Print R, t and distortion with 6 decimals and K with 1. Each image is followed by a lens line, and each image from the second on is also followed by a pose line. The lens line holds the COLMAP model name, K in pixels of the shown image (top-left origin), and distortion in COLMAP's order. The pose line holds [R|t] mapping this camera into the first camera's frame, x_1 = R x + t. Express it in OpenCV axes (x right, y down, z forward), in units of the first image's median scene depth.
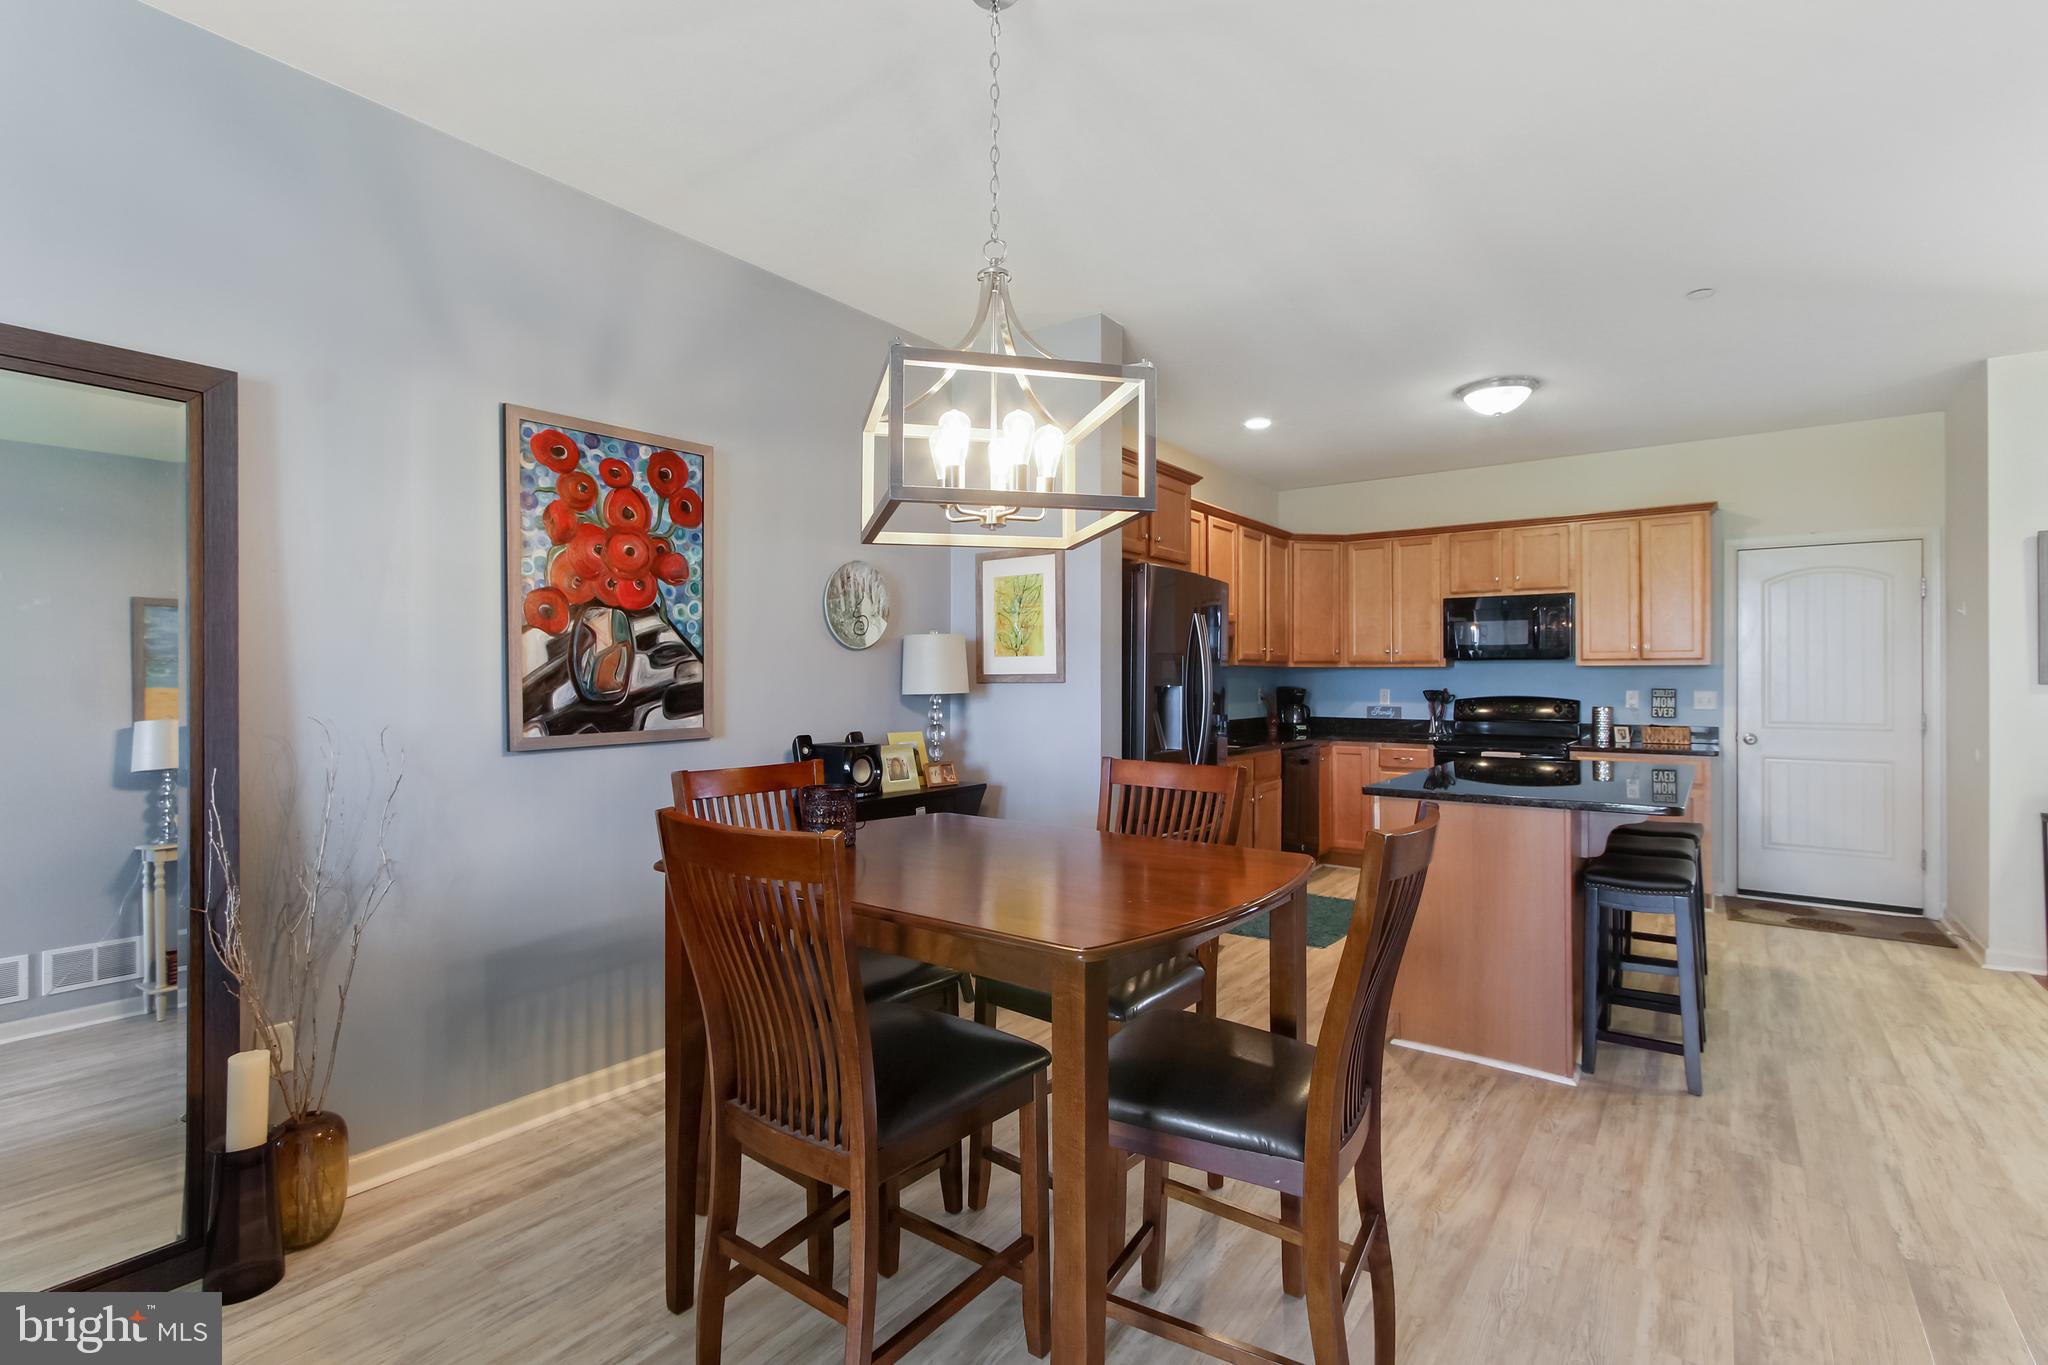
lens RADIAL K [[949.3, 0, 1015.3], [0, 949.3, 679.1], [0, 0, 1]] dist [-0.002952, 0.002861]
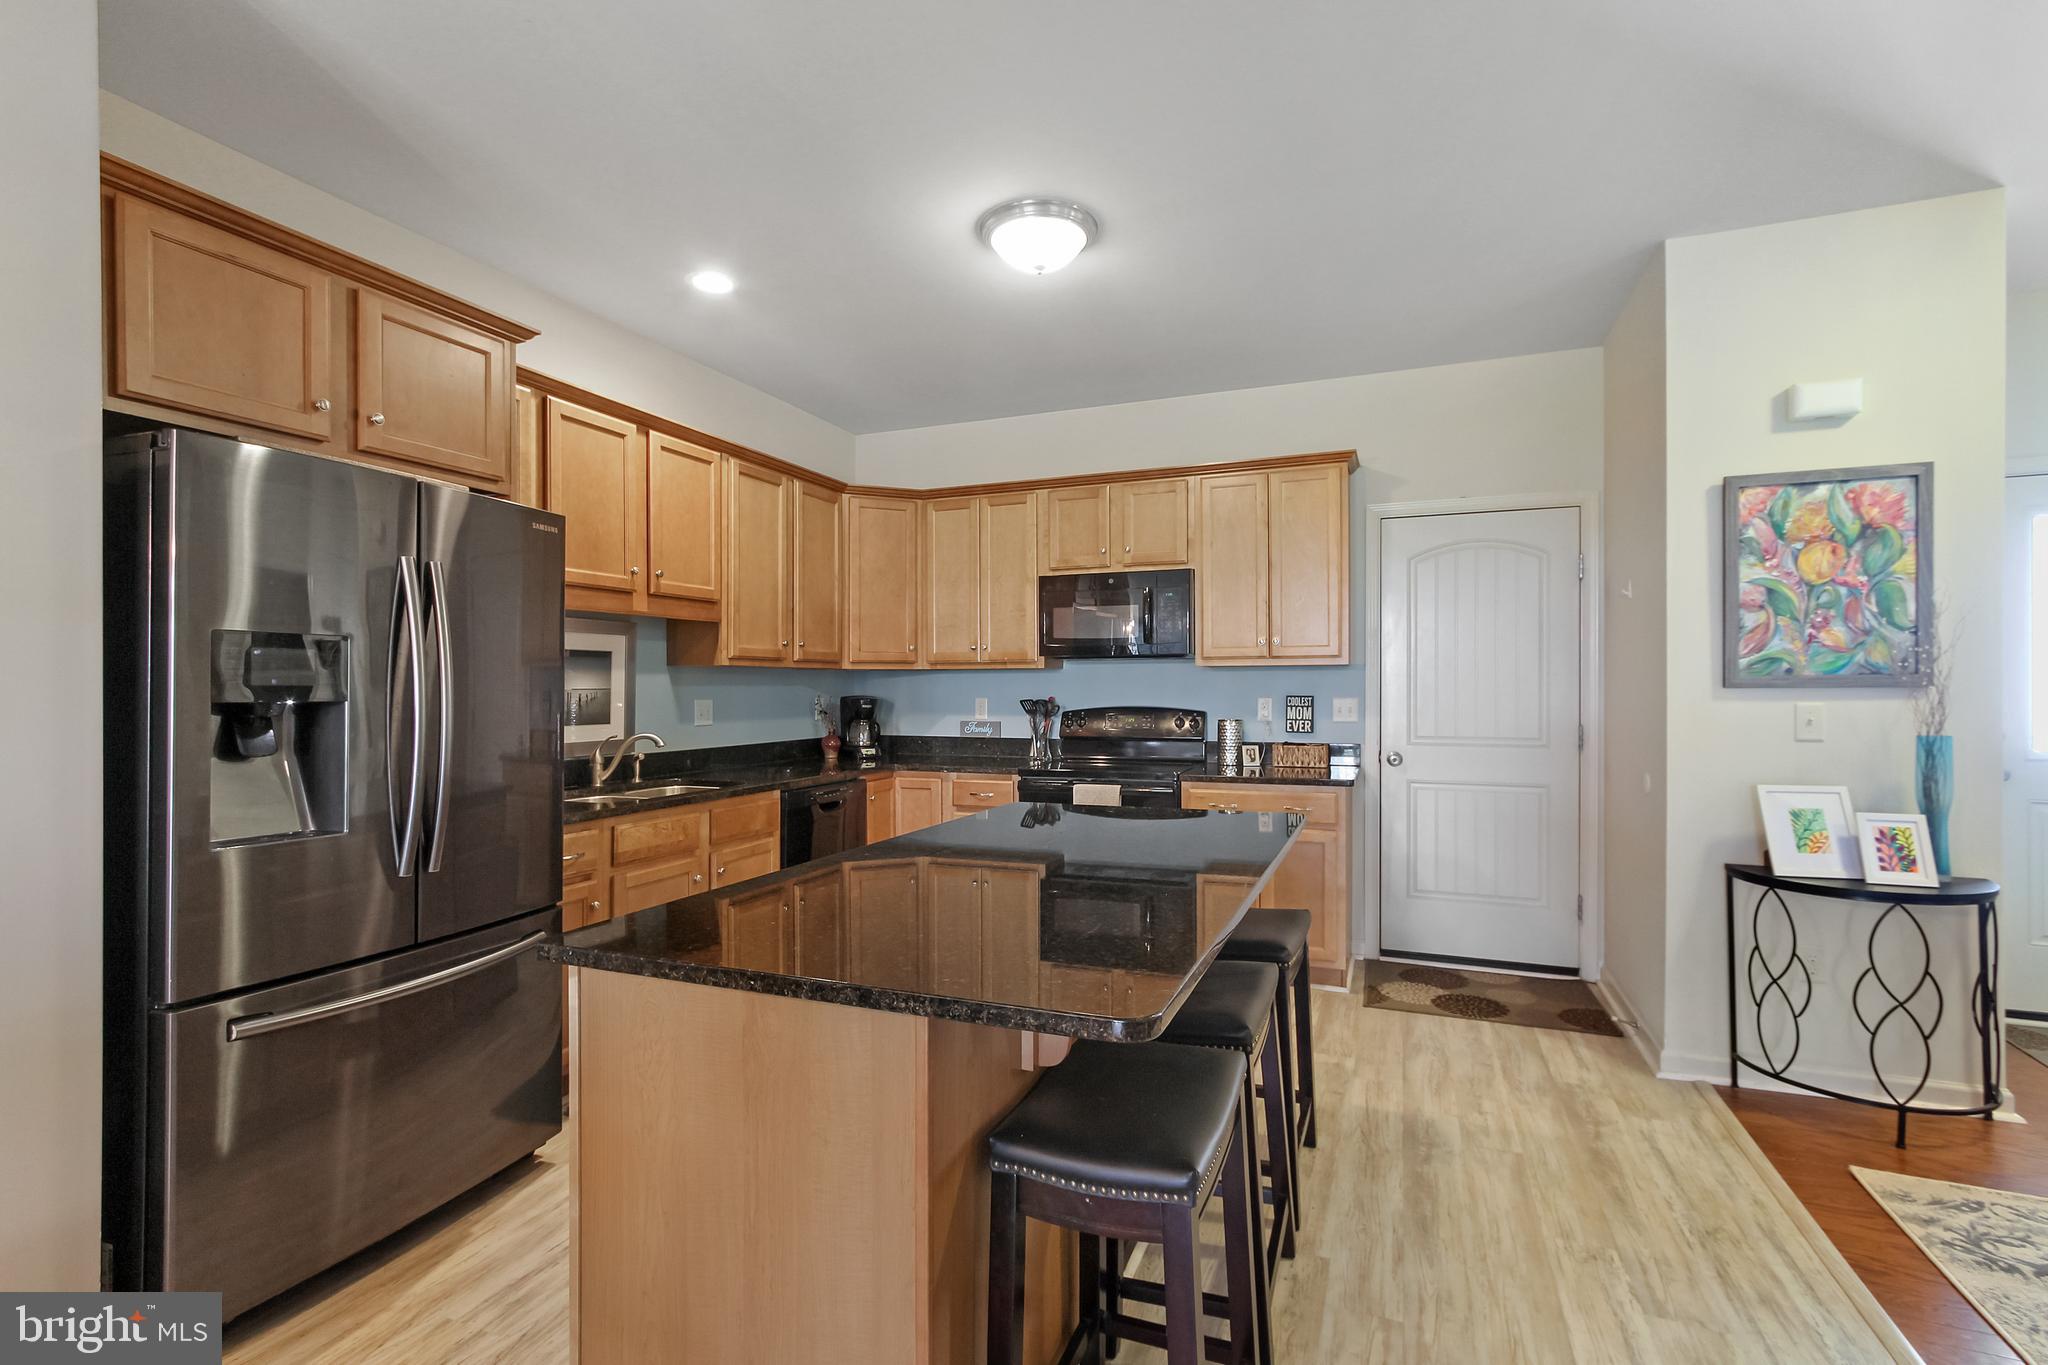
lens RADIAL K [[949.3, 0, 1019.9], [0, 949.3, 679.4], [0, 0, 1]] dist [-0.002952, 0.002861]
pose [[0.968767, -0.004726, 0.247926, 0.364711], [0.006620, 0.999955, -0.006807, 0.001522], [-0.247883, 0.008236, 0.968755, 0.414132]]
